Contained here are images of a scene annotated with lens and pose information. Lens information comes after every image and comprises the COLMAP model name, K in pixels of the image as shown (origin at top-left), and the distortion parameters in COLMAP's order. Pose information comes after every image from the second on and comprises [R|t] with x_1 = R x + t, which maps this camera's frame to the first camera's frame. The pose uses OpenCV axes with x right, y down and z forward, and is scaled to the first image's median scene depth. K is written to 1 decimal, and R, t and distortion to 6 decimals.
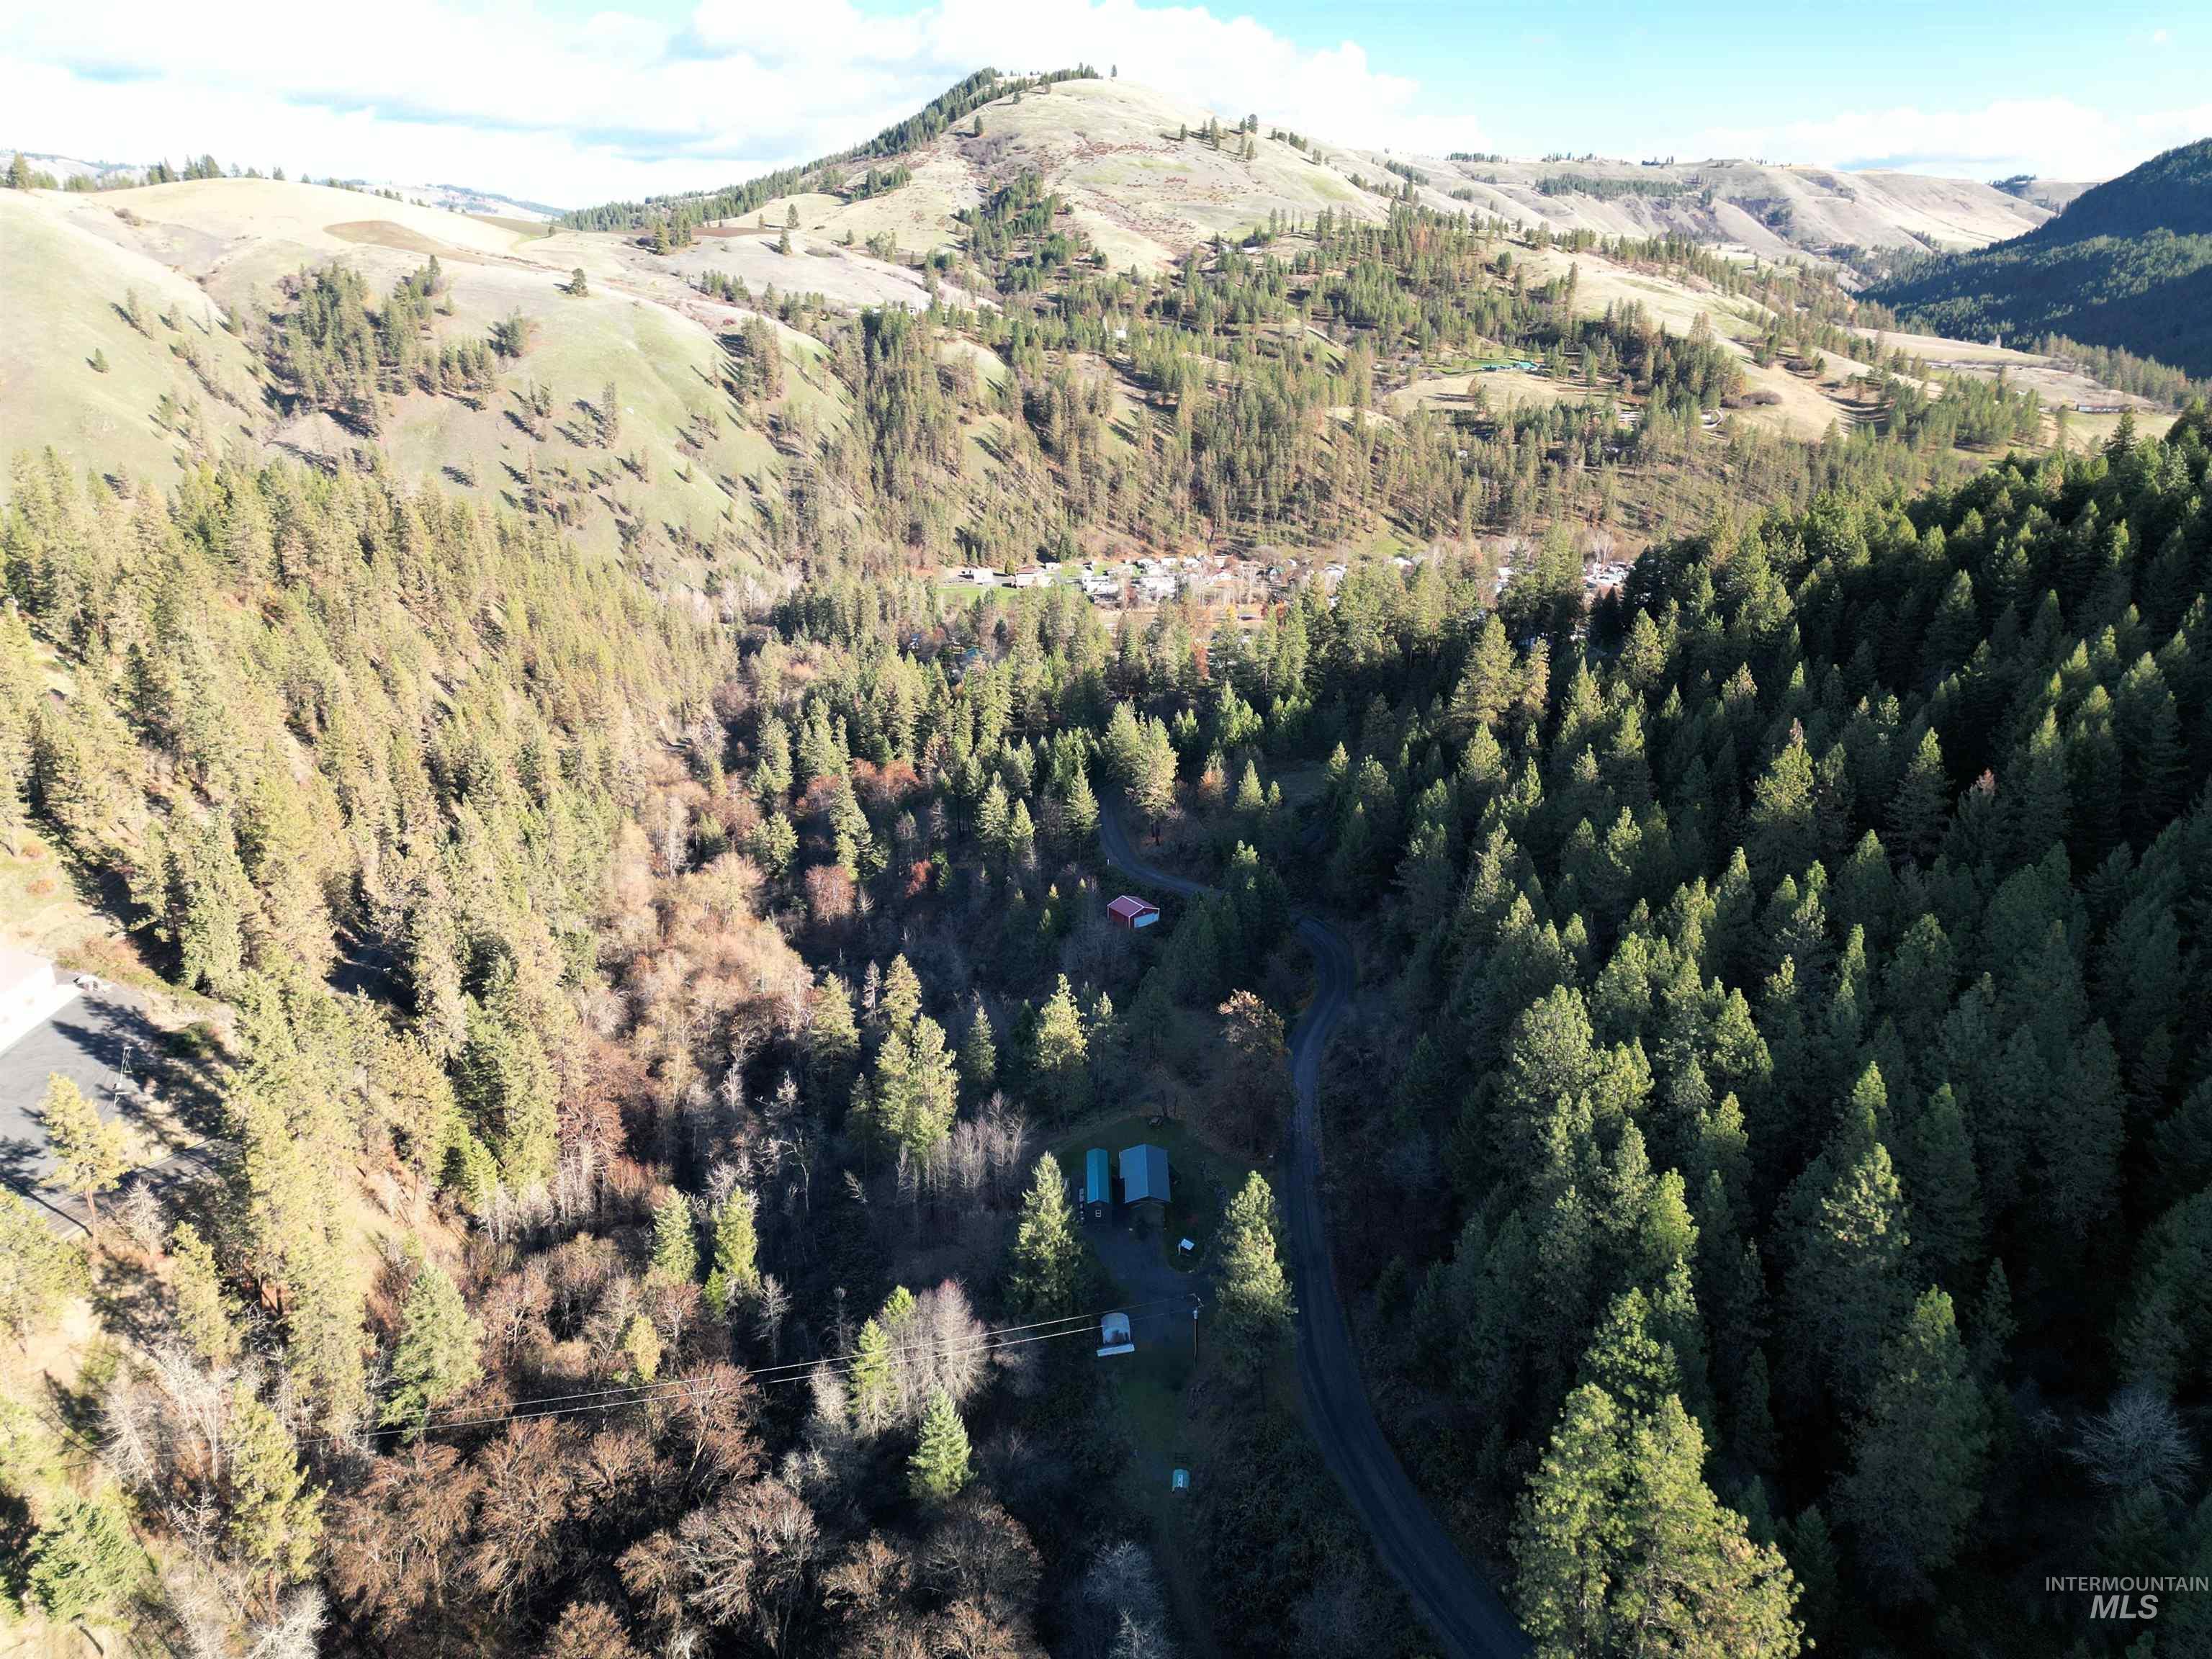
lens RADIAL K [[1511.4, 0, 1106.0], [0, 1511.4, 829.5], [0, 0, 1]] dist [0.077708, -0.074924]
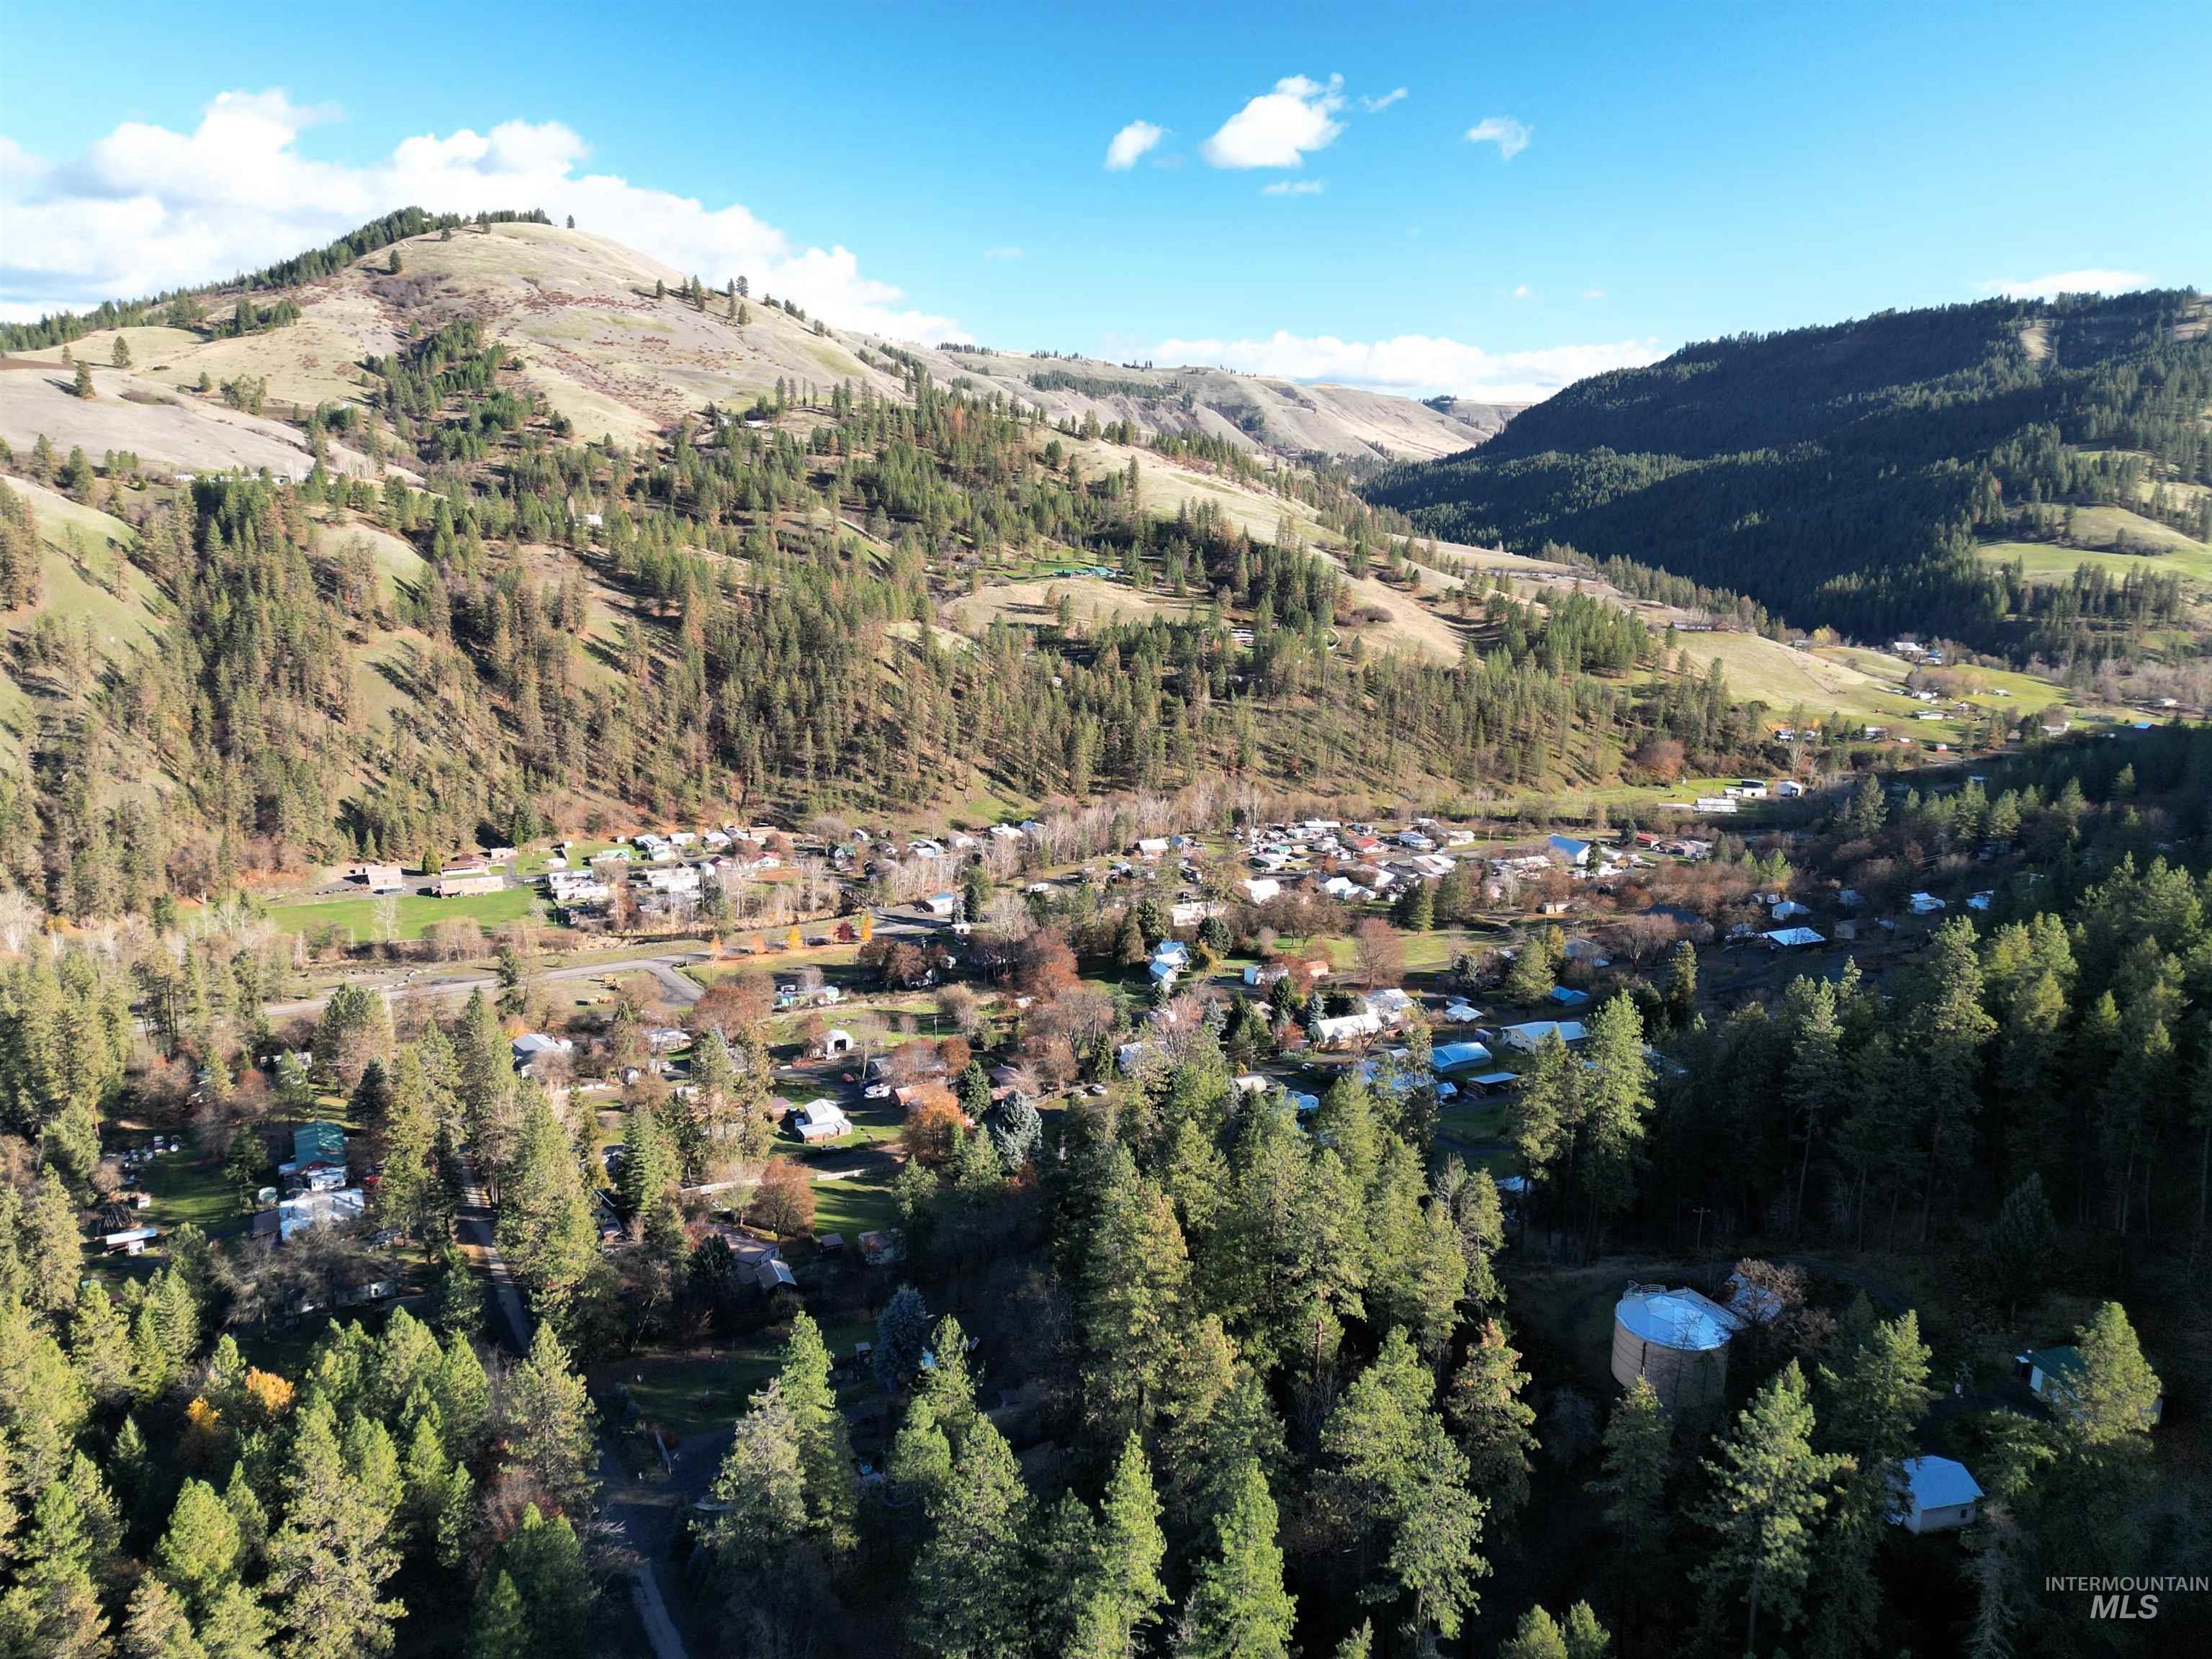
lens RADIAL K [[1575.8, 0, 1106.0], [0, 1575.8, 829.5], [0, 0, 1]] dist [0.106024, -0.116918]
pose [[0.950817, -0.037985, 0.307414, 0.001753], [0.074258, 0.991464, -0.107168, -0.069374], [-0.300719, 0.124726, 0.945522, 0.194391]]
